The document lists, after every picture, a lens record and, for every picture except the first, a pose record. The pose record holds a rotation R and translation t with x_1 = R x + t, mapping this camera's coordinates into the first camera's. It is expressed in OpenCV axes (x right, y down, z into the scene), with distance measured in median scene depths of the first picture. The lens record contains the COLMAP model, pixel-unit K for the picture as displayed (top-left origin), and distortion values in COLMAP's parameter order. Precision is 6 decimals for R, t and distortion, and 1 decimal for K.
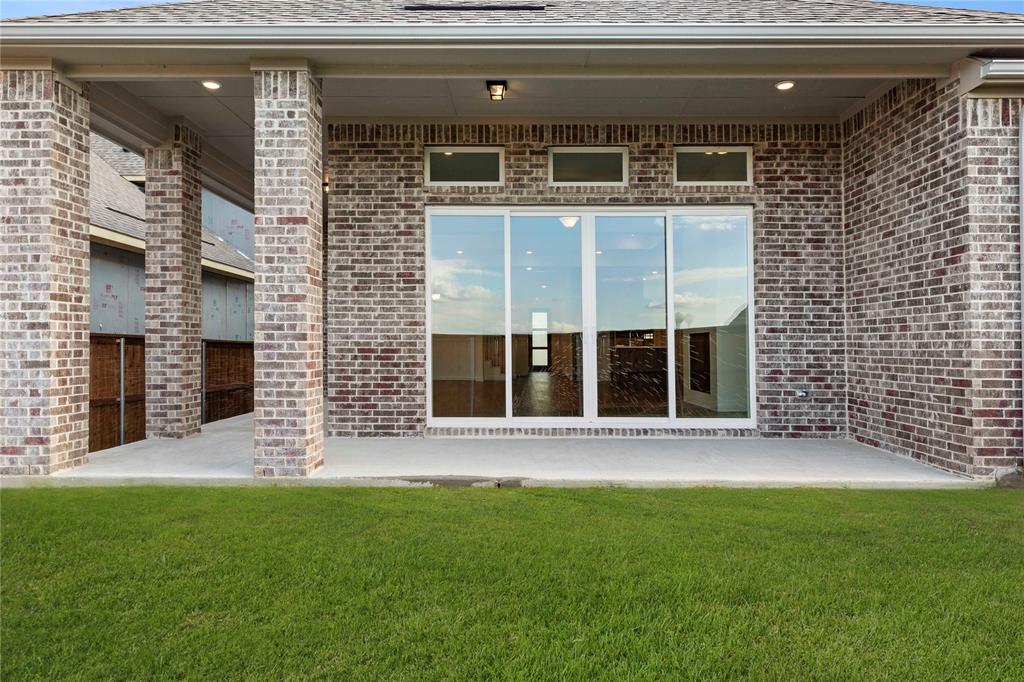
lens RADIAL K [[677.1, 0, 512.3], [0, 677.1, 274.5], [0, 0, 1]] dist [-0.001165, 0.000034]
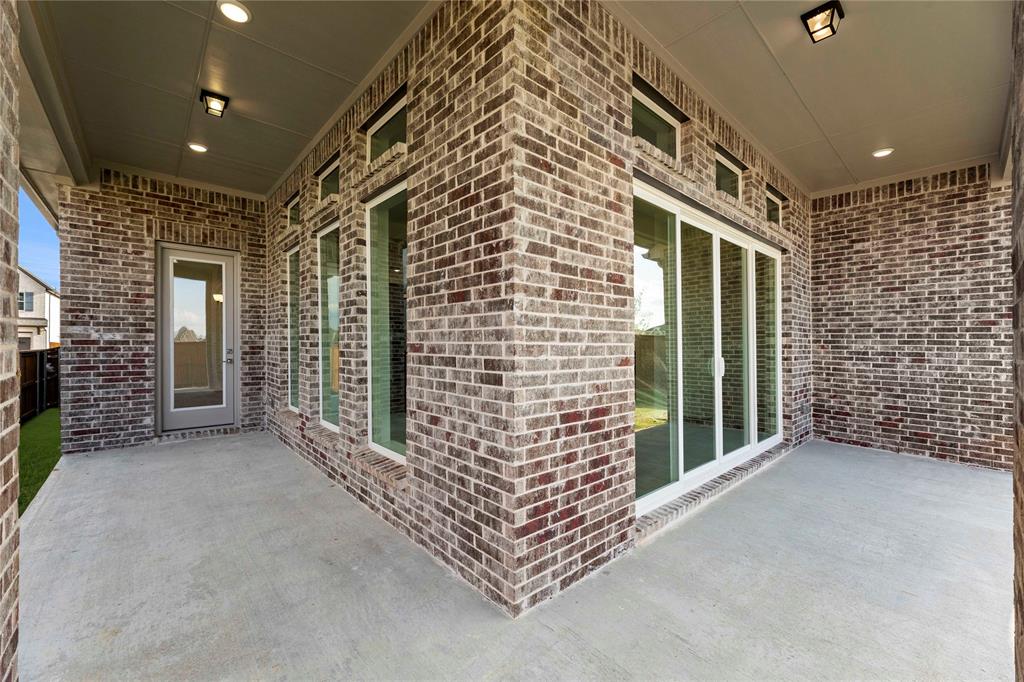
lens RADIAL K [[410.7, 0, 535.3], [0, 410.7, 319.6], [0, 0, 1]] dist [0.000662, 0.000060]
pose [[0.718235, 0.040335, 0.694630, -0.456687], [-0.081298, 0.996345, 0.026205, 0.032483], [-0.691035, -0.075294, 0.718889, 0.800543]]
